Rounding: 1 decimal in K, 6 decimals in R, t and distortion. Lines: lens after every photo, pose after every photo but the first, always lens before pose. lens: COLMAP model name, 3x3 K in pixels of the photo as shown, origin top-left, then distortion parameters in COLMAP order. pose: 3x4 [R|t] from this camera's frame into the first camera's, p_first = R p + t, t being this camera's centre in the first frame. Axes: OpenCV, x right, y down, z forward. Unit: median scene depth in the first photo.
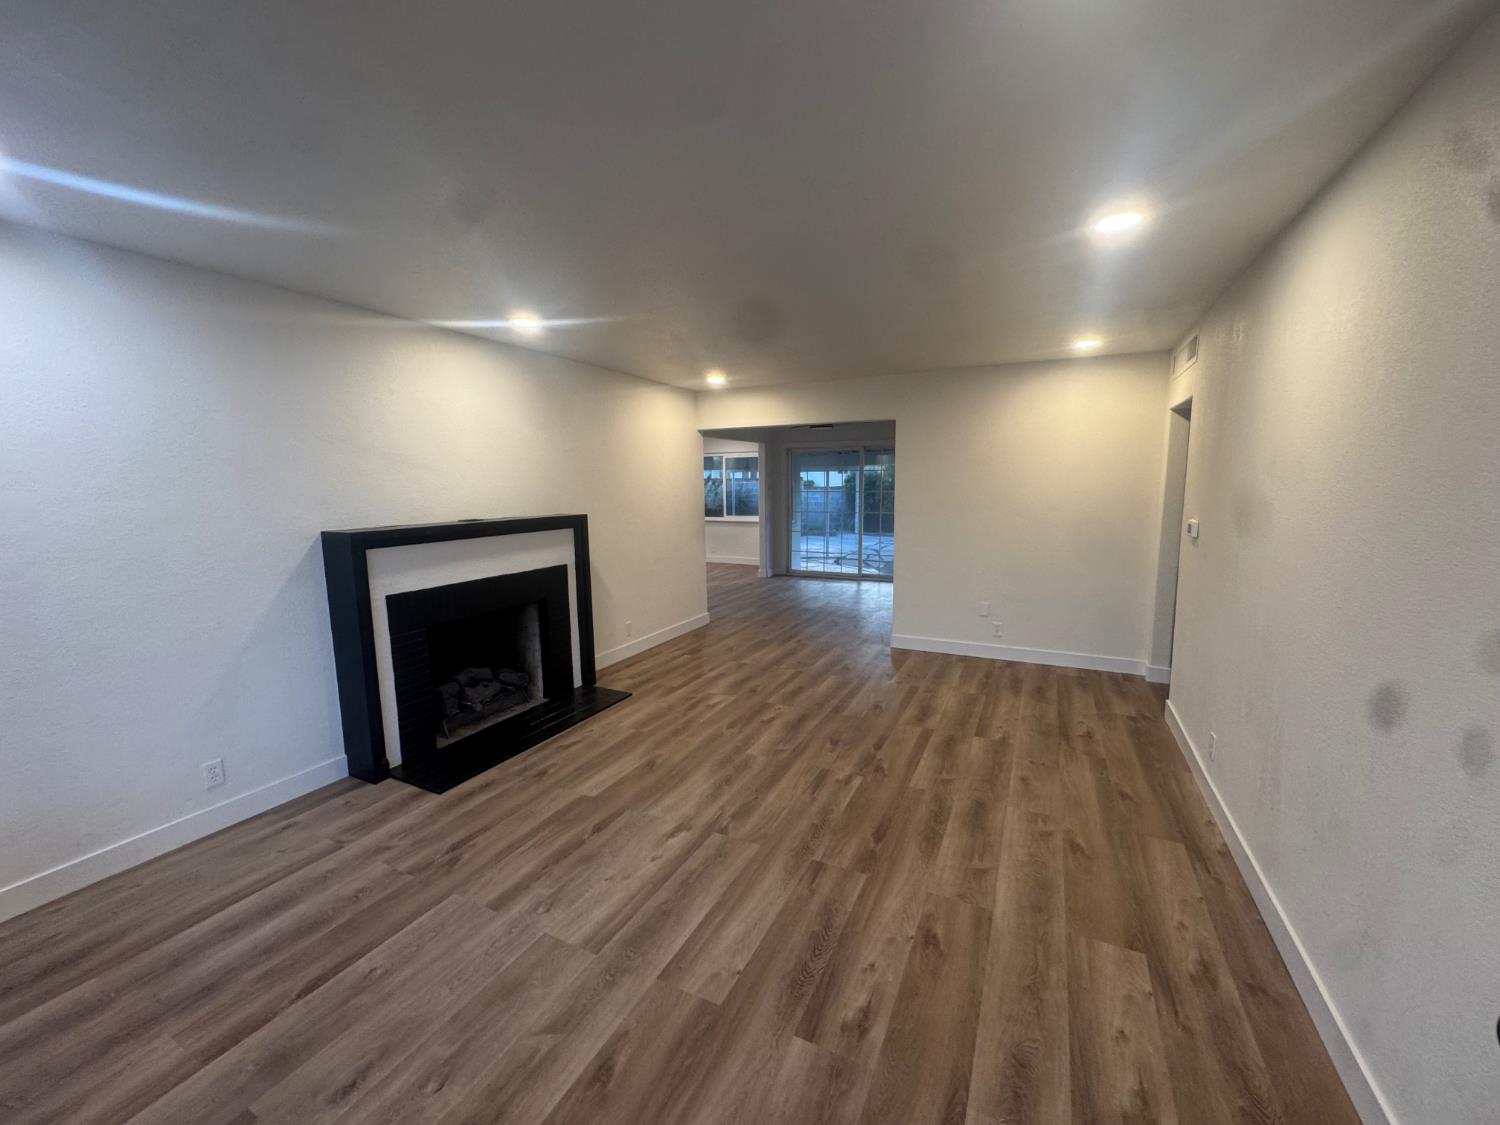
lens RADIAL K [[599.1, 0, 750.0], [0, 599.1, 562.5], [0, 0, 1]] dist [-0.001136, -0.000139]
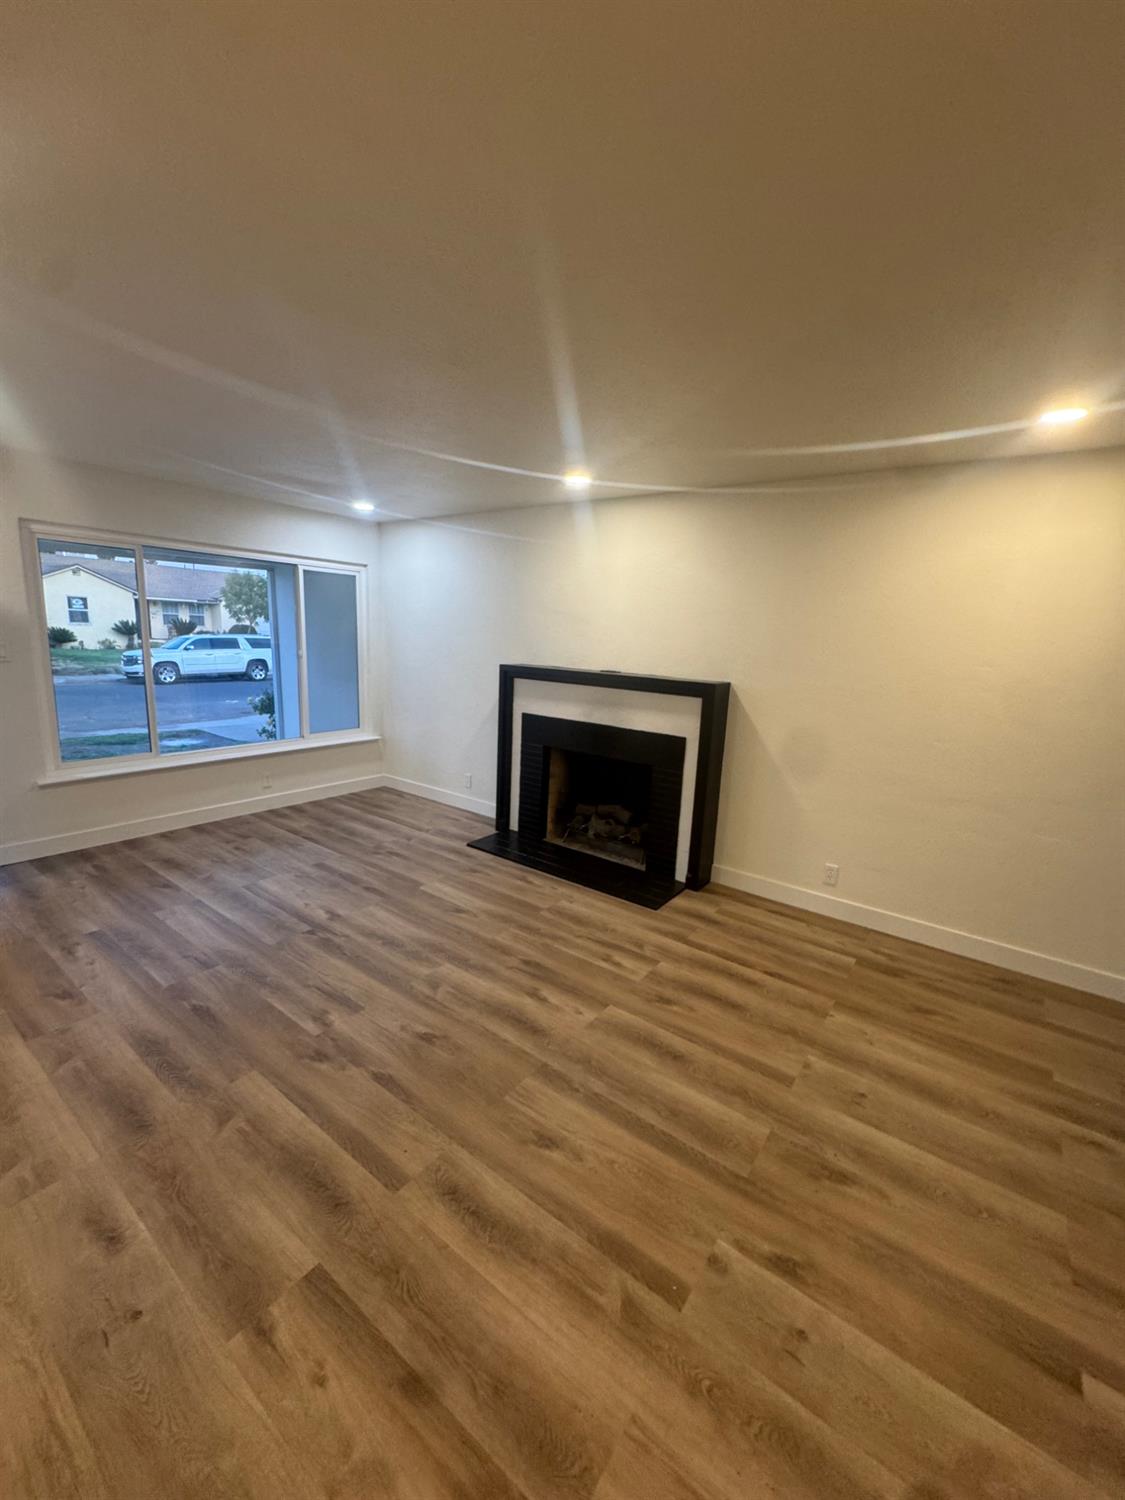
lens RADIAL K [[599.1, 0, 562.5], [0, 599.1, 750.0], [0, 0, 1]] dist [-0.001136, -0.000139]
pose [[-0.176838, 0.192716, -0.965188, 0.760252], [-0.173603, 0.959161, 0.223320, -0.192777], [0.968809, 0.207051, -0.136161, 1.290105]]
